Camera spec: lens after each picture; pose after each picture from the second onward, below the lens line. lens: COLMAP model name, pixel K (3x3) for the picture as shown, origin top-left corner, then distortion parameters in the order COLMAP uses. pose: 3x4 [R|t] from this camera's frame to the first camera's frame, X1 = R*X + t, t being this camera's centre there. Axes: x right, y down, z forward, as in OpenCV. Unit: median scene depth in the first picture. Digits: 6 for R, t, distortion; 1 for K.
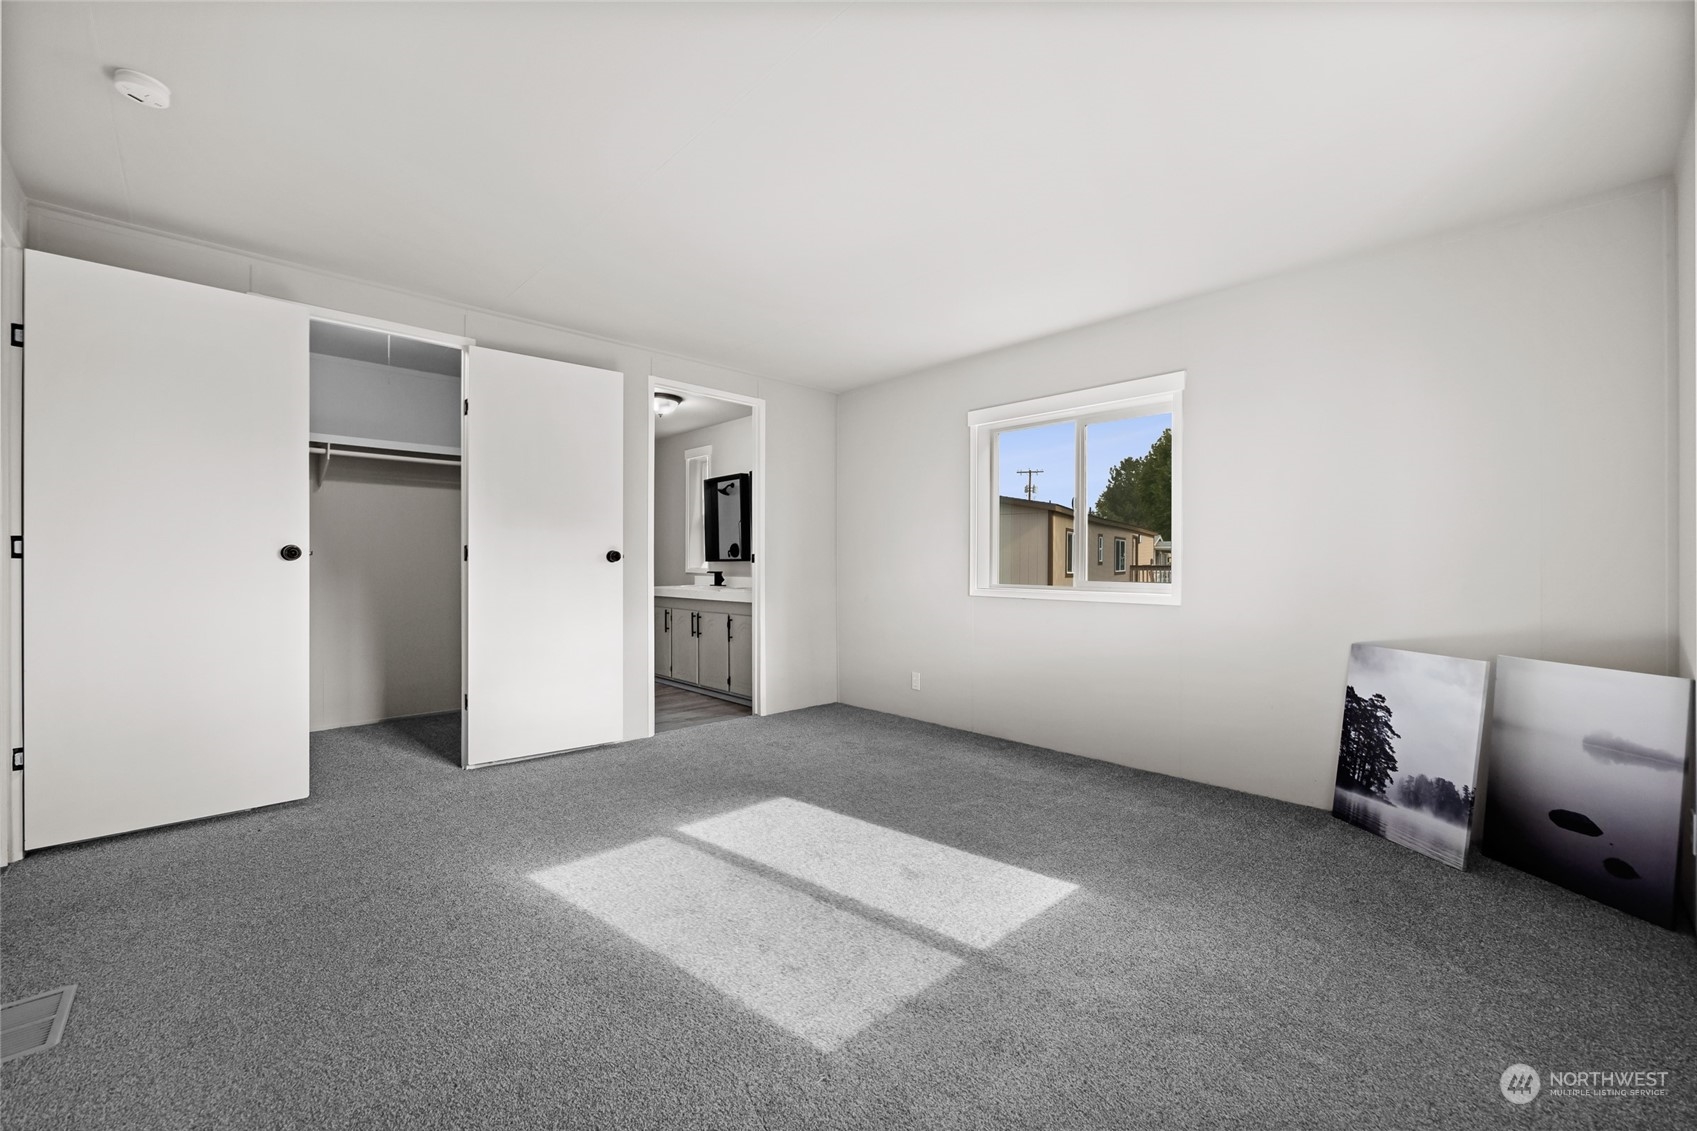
lens RADIAL K [[662.3, 0, 843.7], [0, 662.3, 568.1], [0, 0, 1]] dist [-0.000850, -0.000044]
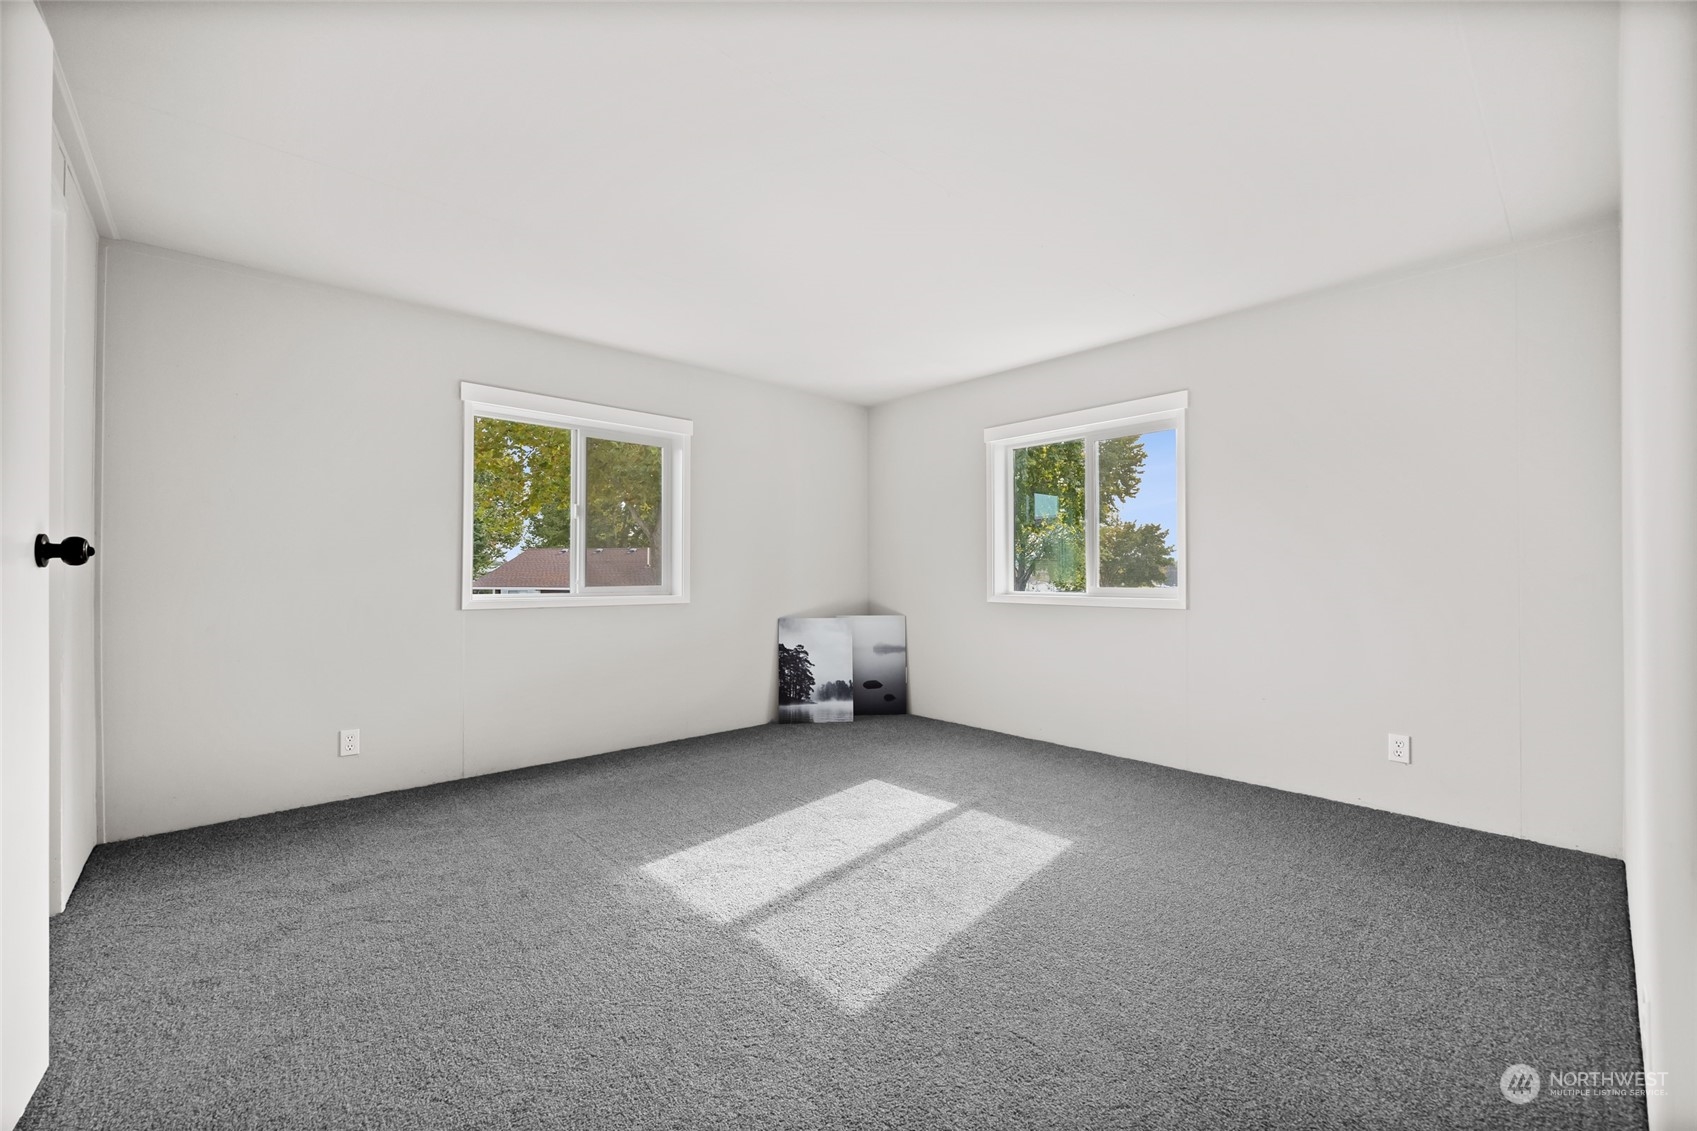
lens RADIAL K [[692.0, 0, 846.6], [0, 692.0, 568.6], [0, 0, 1]] dist [-0.008575, 0.000203]
pose [[0.037809, 0.000440, 0.999285, -1.011734], [0.006569, 0.999978, -0.000689, -0.007758], [-0.999263, 0.006591, 0.037805, 0.806290]]
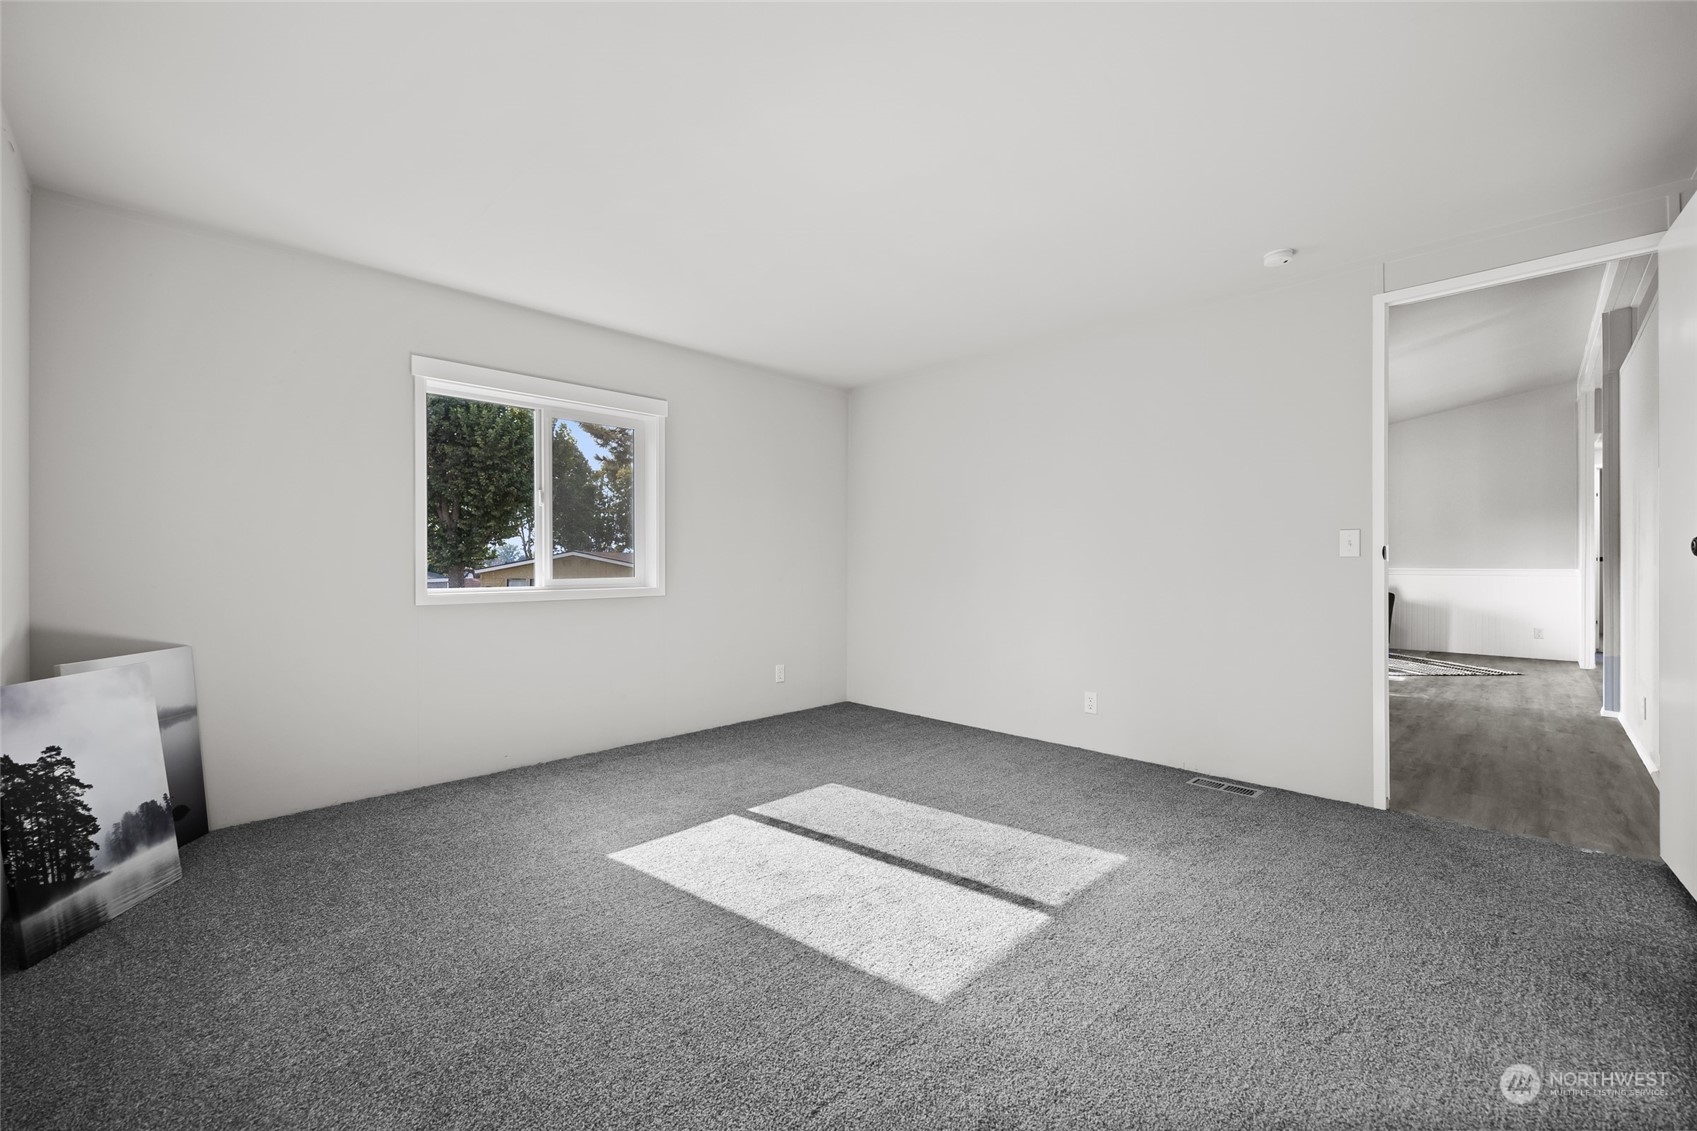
lens RADIAL K [[692.0, 0, 839.2], [0, 692.0, 563.2], [0, 0, 1]] dist [-0.008575, 0.000203]
pose [[-0.999849, -0.002160, -0.017215, -0.001978], [-0.002245, 0.999985, 0.004947, -0.005966], [0.017204, 0.004985, -0.999840, 1.728242]]
